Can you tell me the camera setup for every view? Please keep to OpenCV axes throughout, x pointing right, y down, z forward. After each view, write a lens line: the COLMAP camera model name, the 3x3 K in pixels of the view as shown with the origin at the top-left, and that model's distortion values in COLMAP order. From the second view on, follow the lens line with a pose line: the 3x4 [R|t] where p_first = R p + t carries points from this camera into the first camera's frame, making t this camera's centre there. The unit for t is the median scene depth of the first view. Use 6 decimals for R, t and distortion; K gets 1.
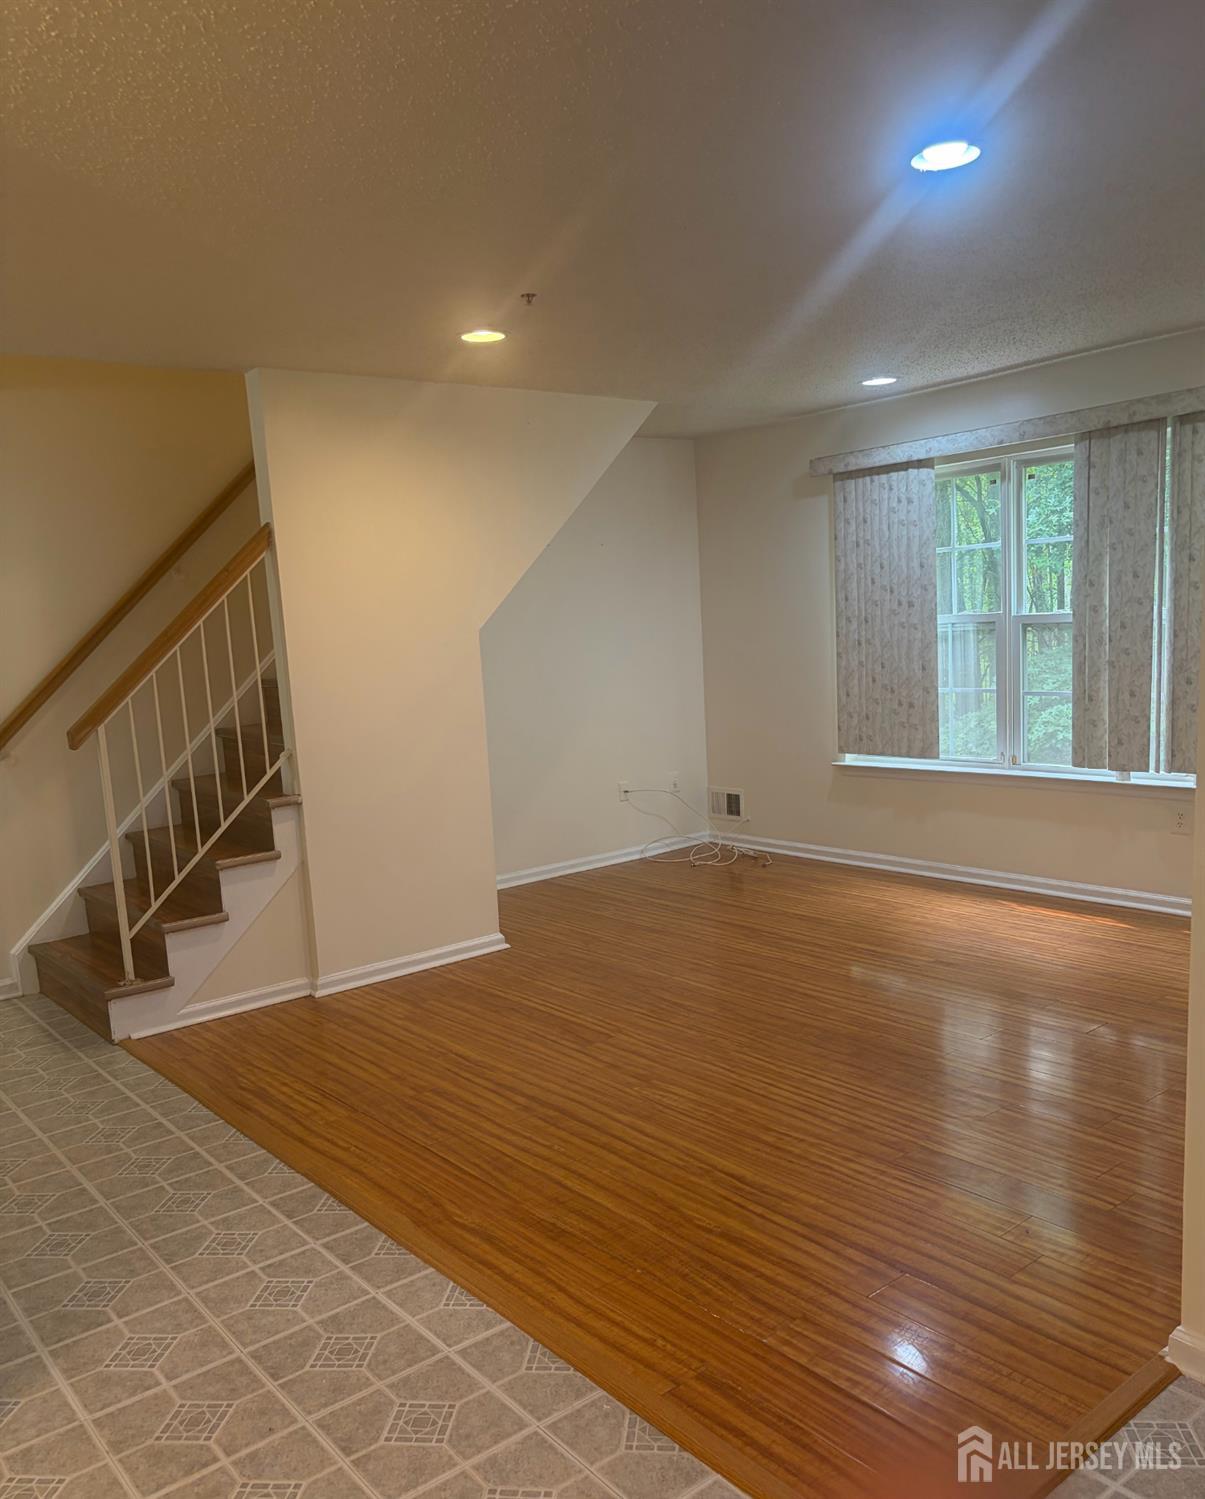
lens RADIAL K [[1205.0, 0, 598.9], [0, 1205.0, 851.3], [0, 0, 1]] dist [0.057986, -0.004989]
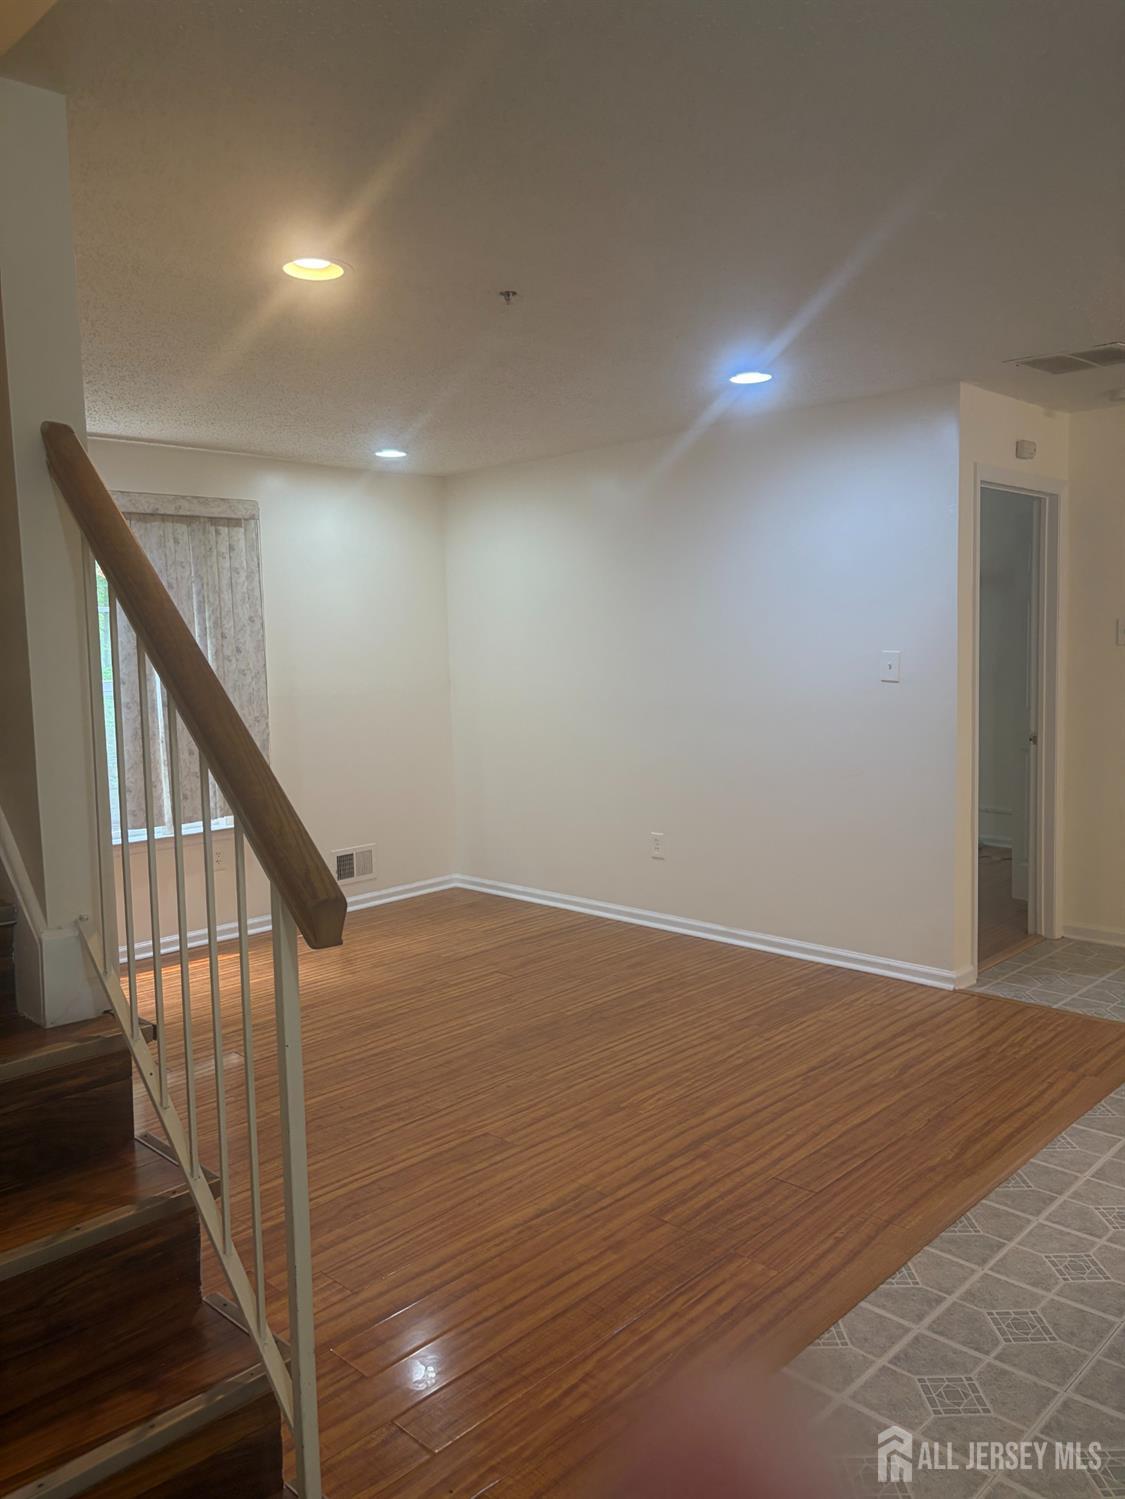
lens RADIAL K [[1168.8, 0, 564.6], [0, 1168.8, 743.6], [0, 0, 1]] dist [0.065891, -0.056261]
pose [[-0.126485, -0.018934, 0.991788, -0.893139], [0.224908, 0.973233, 0.047263, -0.152529], [-0.966136, 0.229039, -0.118841, 1.088546]]
